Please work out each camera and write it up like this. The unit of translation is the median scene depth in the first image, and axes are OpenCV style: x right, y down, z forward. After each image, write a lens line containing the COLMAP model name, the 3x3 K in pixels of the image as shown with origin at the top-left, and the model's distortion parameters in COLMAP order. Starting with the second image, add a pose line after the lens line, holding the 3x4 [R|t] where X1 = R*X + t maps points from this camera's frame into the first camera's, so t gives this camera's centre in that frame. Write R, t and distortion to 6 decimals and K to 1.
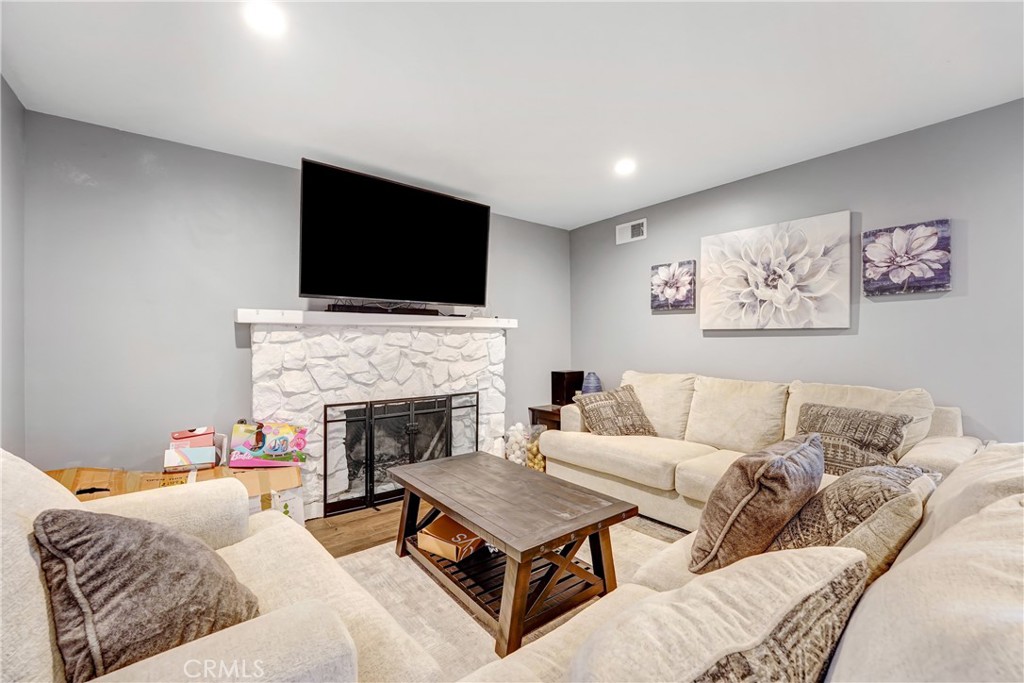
lens RADIAL K [[420.7, 0, 517.0], [0, 420.7, 344.0], [0, 0, 1]] dist [-0.025059, 0.001012]
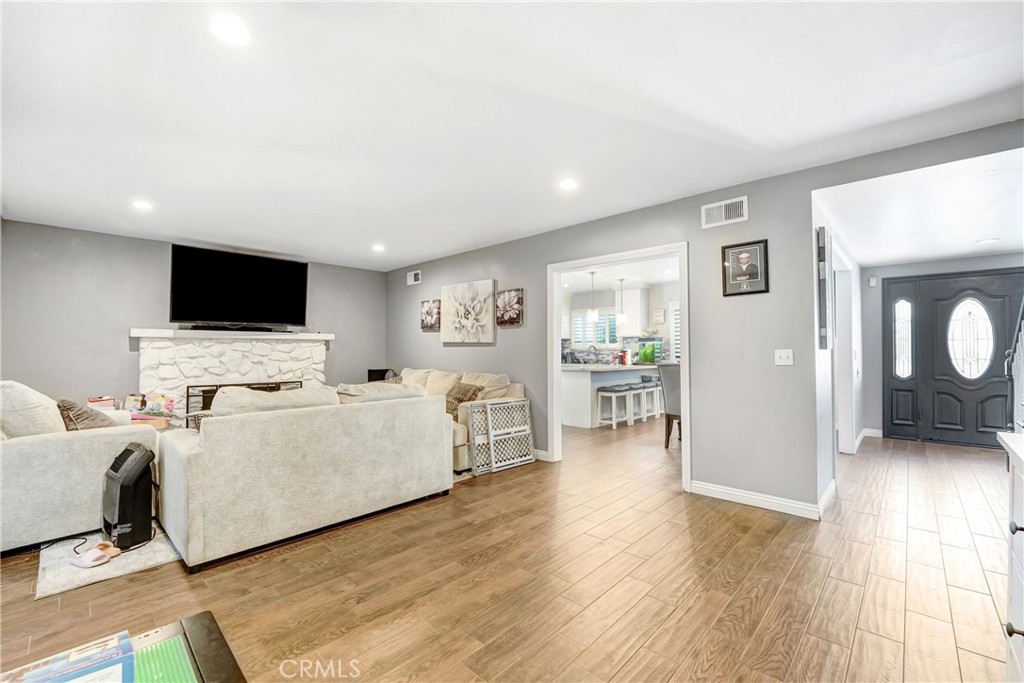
lens RADIAL K [[420.7, 0, 507.6], [0, 420.7, 344.2], [0, 0, 1]] dist [-0.025059, 0.001012]
pose [[0.990880, 0.008255, 0.134491, 0.574069], [-0.006023, 0.999838, -0.016990, -0.000569], [-0.134610, 0.016025, 0.990769, -0.800423]]
